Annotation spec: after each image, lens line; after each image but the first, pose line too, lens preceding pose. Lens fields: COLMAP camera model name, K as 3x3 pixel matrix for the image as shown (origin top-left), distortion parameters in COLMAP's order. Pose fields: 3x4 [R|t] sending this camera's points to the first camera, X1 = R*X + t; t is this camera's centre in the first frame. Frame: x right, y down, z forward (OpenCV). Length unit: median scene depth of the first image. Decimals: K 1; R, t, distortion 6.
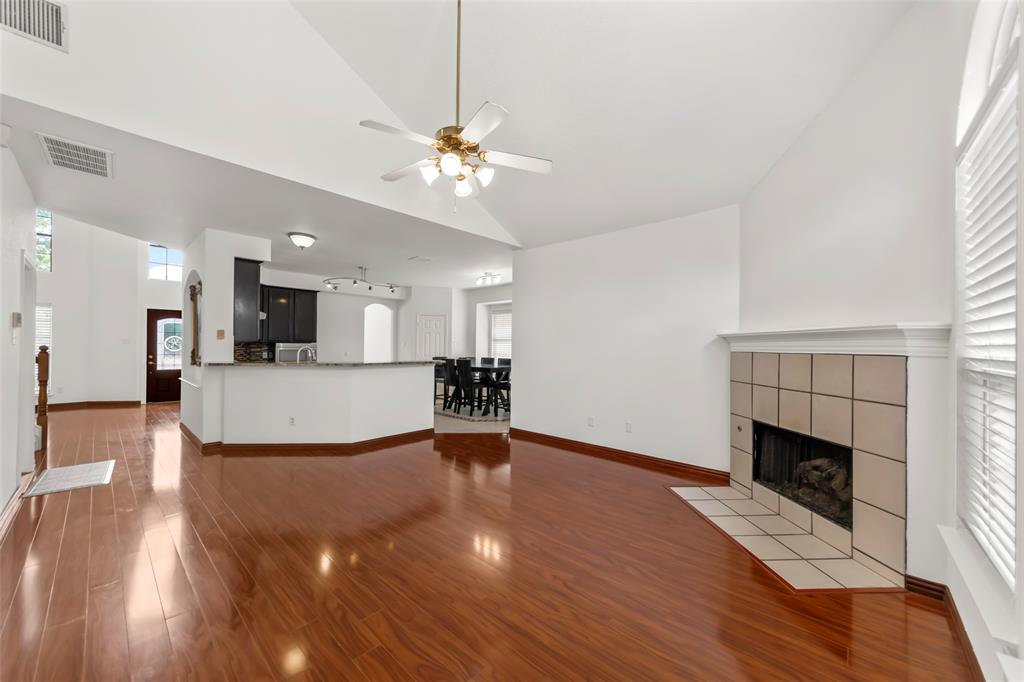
lens RADIAL K [[375.2, 0, 510.8], [0, 375.2, 342.8], [0, 0, 1]] dist [-0.000931, -0.000198]
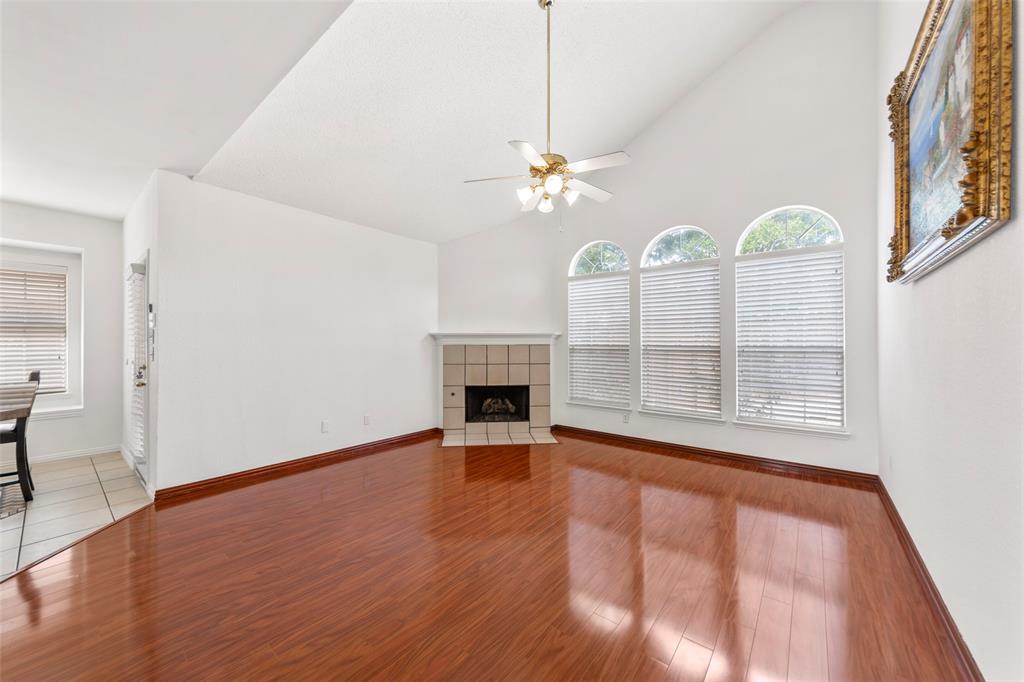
lens RADIAL K [[370.4, 0, 511.6], [0, 370.4, 350.0], [0, 0, 1]] dist [-0.000938, -0.000103]
pose [[-0.057712, -0.025810, 0.998000, -1.079561], [-0.005474, 0.999659, 0.025536, 0.004770], [-0.998318, -0.003990, -0.057833, 0.977392]]
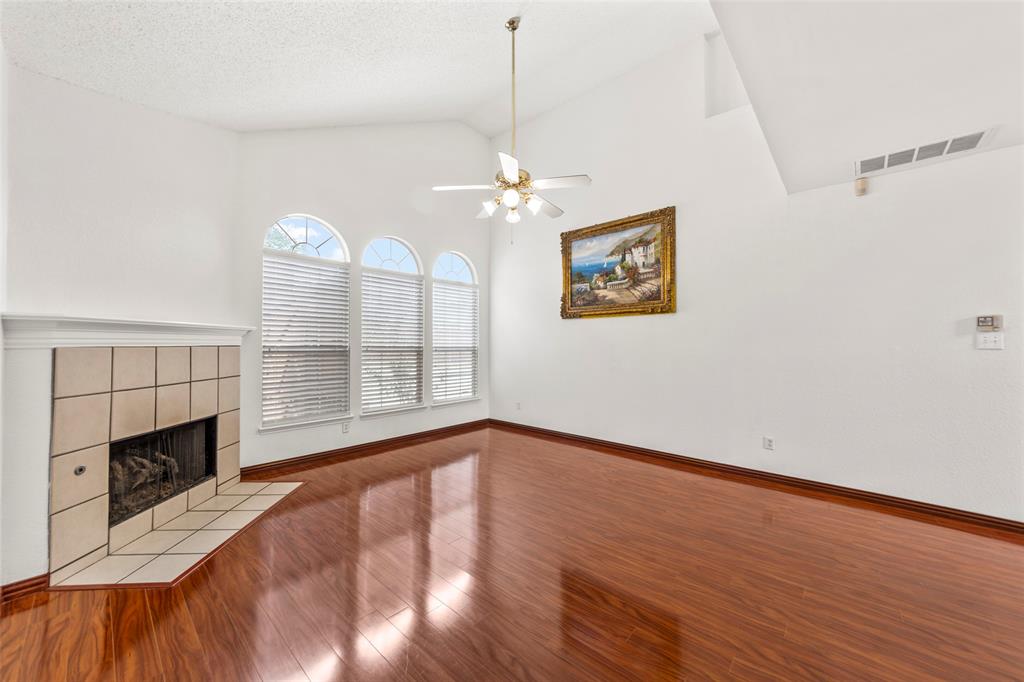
lens RADIAL K [[375.2, 0, 510.8], [0, 375.2, 342.8], [0, 0, 1]] dist [-0.000931, -0.000198]
pose [[-0.999896, -0.014185, -0.002425, -0.113501], [-0.014162, 0.999857, -0.009188, 0.015075], [0.002555, -0.009153, -0.999955, 1.866629]]
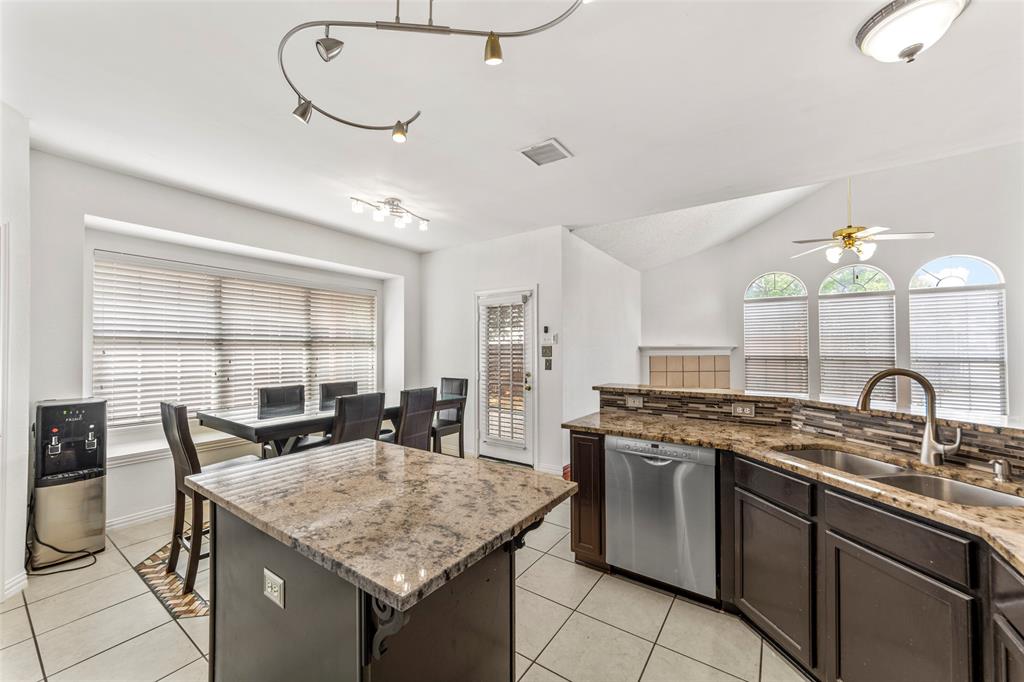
lens RADIAL K [[389.2, 0, 493.9], [0, 389.2, 346.0], [0, 0, 1]] dist [-0.011896, -0.000081]
pose [[-0.109943, 0.003508, 0.993932, -1.394173], [-0.005398, 0.999977, -0.004127, -0.013970], [-0.993923, -0.005819, -0.109921, 2.320774]]
